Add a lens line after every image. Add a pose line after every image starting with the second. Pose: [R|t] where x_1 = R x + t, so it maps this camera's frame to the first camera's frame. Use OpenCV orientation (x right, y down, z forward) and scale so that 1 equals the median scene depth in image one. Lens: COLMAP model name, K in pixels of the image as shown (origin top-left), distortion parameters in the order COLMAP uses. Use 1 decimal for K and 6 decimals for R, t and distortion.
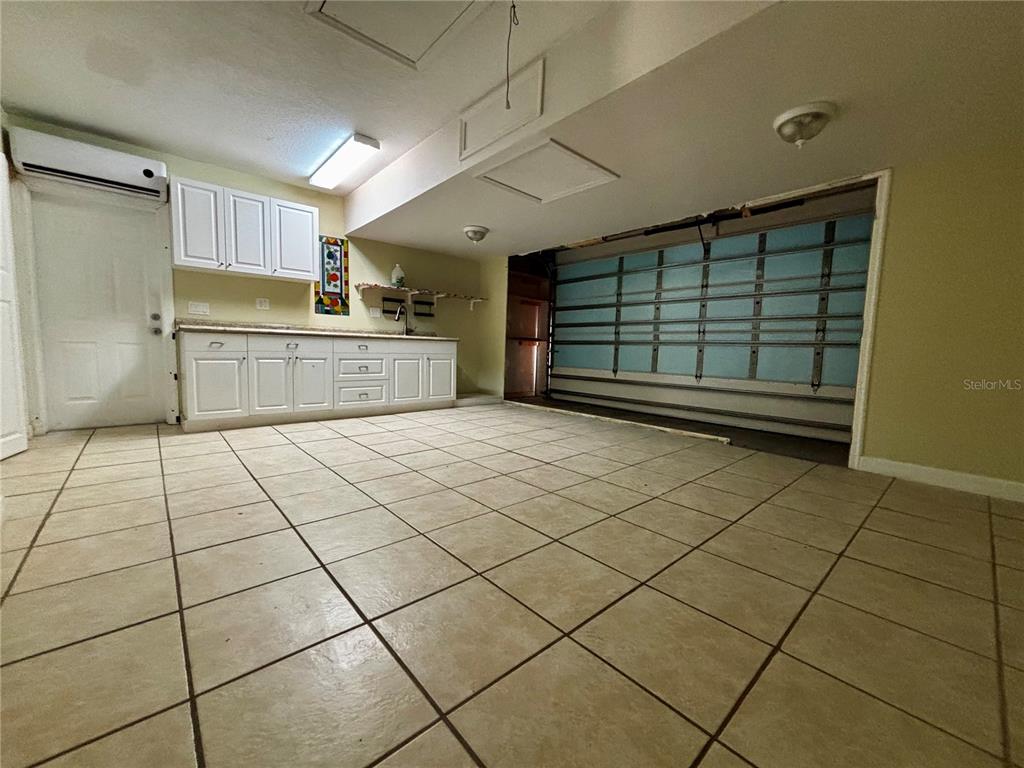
lens RADIAL K [[409.3, 0, 510.3], [0, 409.3, 384.5], [0, 0, 1]] dist [0.003611, -0.001853]
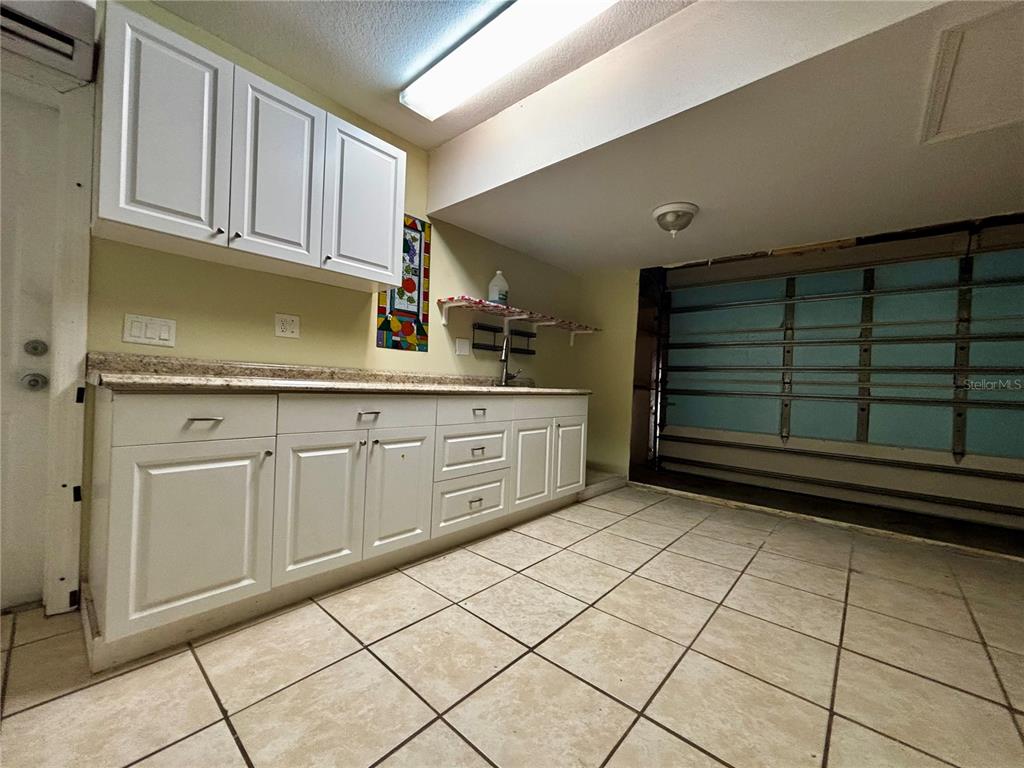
lens RADIAL K [[409.3, 0, 513.5], [0, 409.3, 385.4], [0, 0, 1]] dist [0.003611, -0.001853]
pose [[0.991620, 0.010400, 0.128770, -0.354630], [0.000184, 0.996640, -0.081908, -0.075622], [-0.129190, 0.081246, 0.988286, 0.429138]]
